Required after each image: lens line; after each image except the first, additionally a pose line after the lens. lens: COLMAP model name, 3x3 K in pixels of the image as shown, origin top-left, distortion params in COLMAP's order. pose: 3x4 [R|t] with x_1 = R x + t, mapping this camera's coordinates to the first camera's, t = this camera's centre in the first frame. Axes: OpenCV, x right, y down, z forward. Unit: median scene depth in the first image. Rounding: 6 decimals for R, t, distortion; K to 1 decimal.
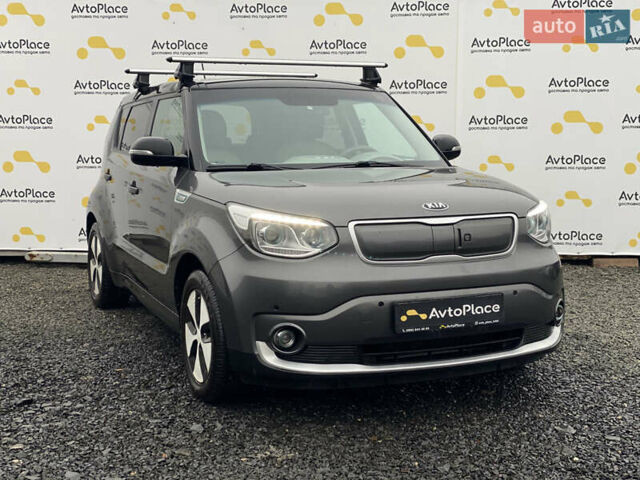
lens RADIAL K [[948.7, 0, 320.4], [0, 948.7, 239.1], [0, 0, 1]] dist [0.131591, 0.000000]
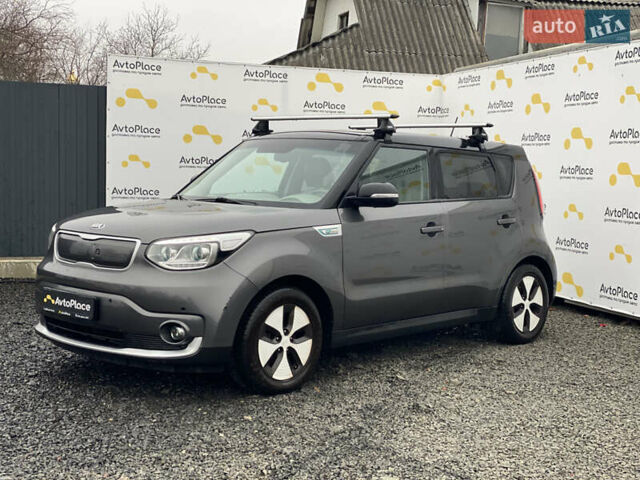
lens RADIAL K [[948.7, 0, 315.2], [0, 948.7, 245.3], [0, 0, 1]] dist [0.131591, 0.000000]
pose [[0.385970, 0.089511, -0.918159, 1.476145], [-0.136429, 0.989876, 0.039151, -0.102556], [0.912368, 0.110152, 0.394274, 0.763051]]
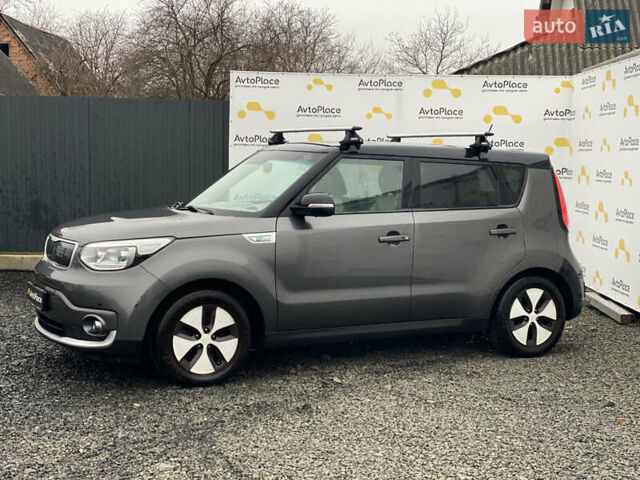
lens RADIAL K [[948.7, 0, 309.8], [0, 948.7, 247.5], [0, 0, 1]] dist [0.131591, 0.000000]
pose [[0.060193, 0.096478, -0.993513, 1.686923], [-0.138654, 0.986477, 0.087395, -0.197412], [0.988510, 0.132494, 0.072756, 1.295541]]
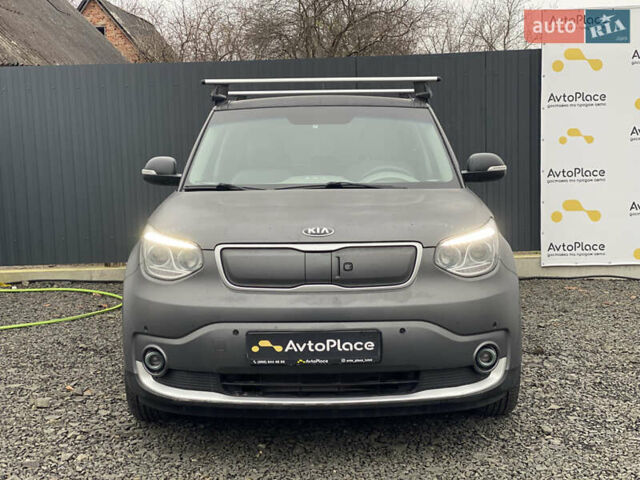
lens RADIAL K [[948.7, 0, 318.6], [0, 948.7, 244.6], [0, 0, 1]] dist [0.131591, 0.000000]
pose [[0.911846, 0.034223, -0.409102, 0.507202], [-0.039016, 0.999233, -0.003373, -0.018875], [0.408673, 0.019037, 0.912482, 0.153283]]
